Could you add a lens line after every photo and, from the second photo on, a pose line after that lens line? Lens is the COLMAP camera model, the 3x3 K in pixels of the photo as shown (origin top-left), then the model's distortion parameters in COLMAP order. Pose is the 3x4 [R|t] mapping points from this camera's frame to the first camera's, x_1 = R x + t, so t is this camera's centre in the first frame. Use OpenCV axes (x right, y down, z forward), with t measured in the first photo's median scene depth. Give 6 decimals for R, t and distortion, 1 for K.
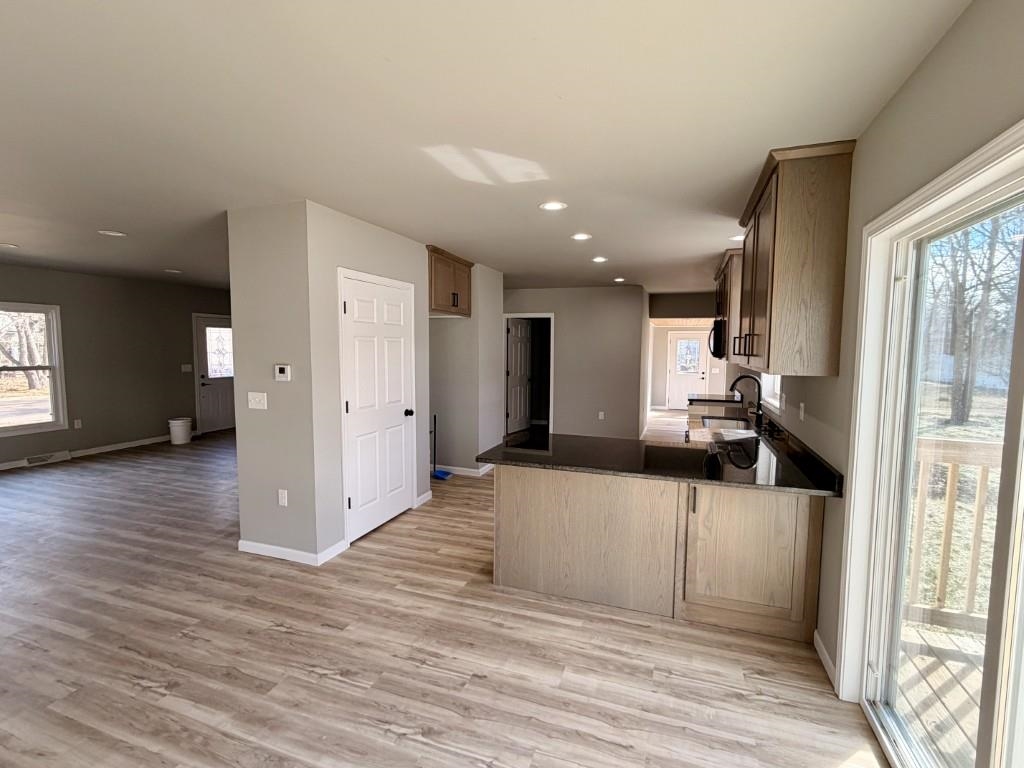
lens RADIAL K [[482.2, 0, 510.4], [0, 482.2, 385.7], [0, 0, 1]] dist [0.000240, -0.000623]
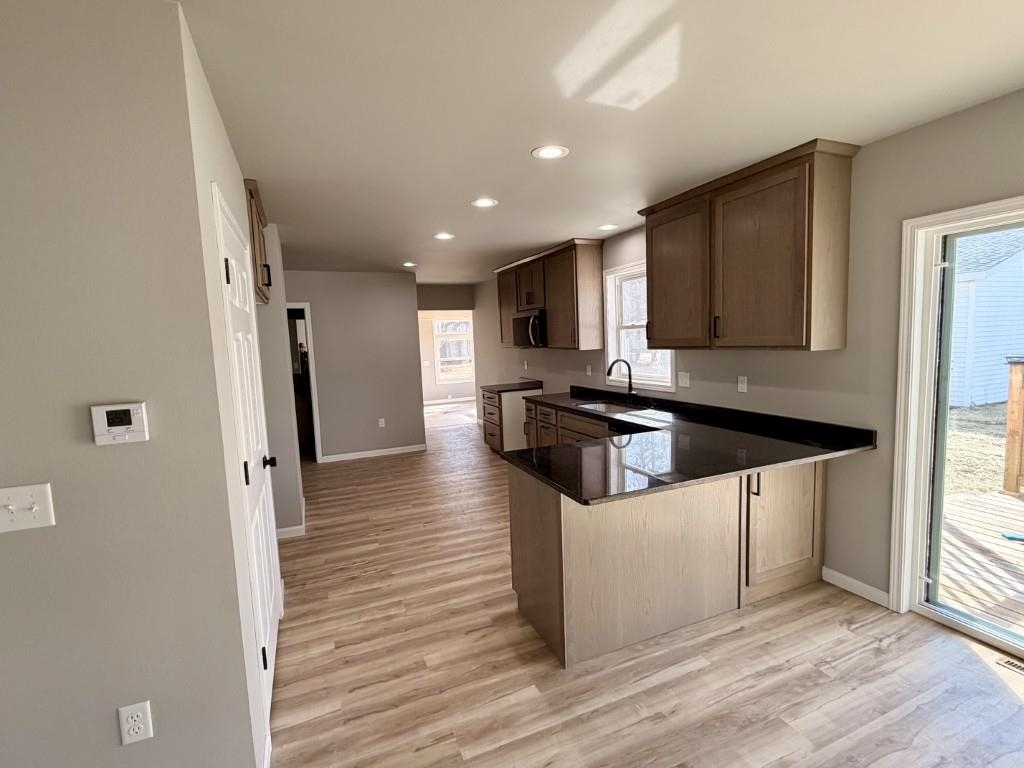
lens RADIAL K [[482.2, 0, 510.4], [0, 482.2, 385.7], [0, 0, 1]] dist [0.000240, -0.000623]
pose [[0.730667, -0.103651, 0.674820, -0.556388], [0.100505, 0.993970, 0.043850, -0.047668], [-0.675296, 0.035783, 0.736678, 0.532934]]
